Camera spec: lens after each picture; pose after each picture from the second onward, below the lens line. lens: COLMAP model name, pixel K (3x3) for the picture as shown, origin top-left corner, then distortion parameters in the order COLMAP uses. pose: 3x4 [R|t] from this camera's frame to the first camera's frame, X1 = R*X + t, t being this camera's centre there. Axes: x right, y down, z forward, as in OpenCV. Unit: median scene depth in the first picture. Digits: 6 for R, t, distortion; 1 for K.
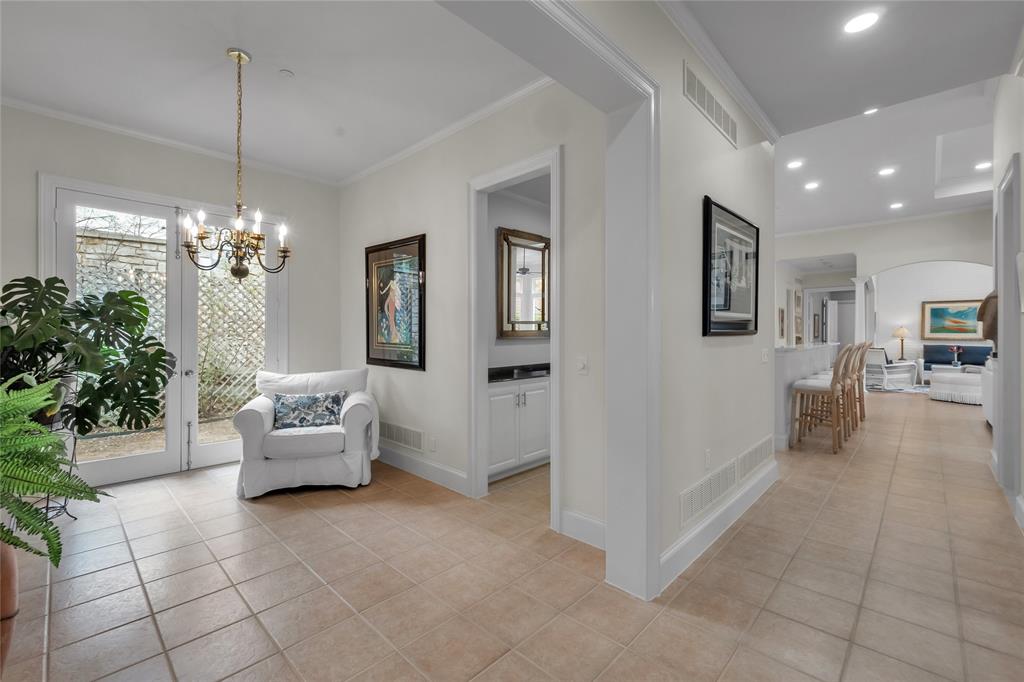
lens RADIAL K [[437.4, 0, 492.7], [0, 437.4, 340.9], [0, 0, 1]] dist [-0.002551, -0.000276]
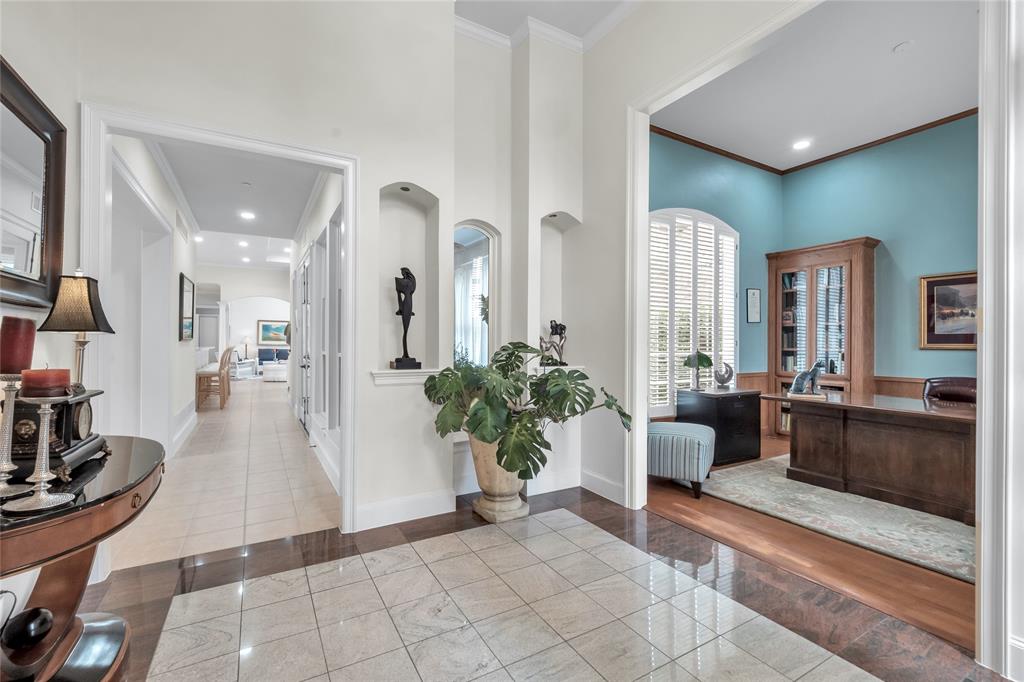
lens RADIAL K [[437.4, 0, 511.8], [0, 437.4, 343.9], [0, 0, 1]] dist [-0.002551, -0.000276]
pose [[0.255226, 0.007064, 0.966856, -0.316593], [0.000843, 0.999971, -0.007528, 0.005845], [-0.966881, 0.002737, 0.255213, -0.295460]]
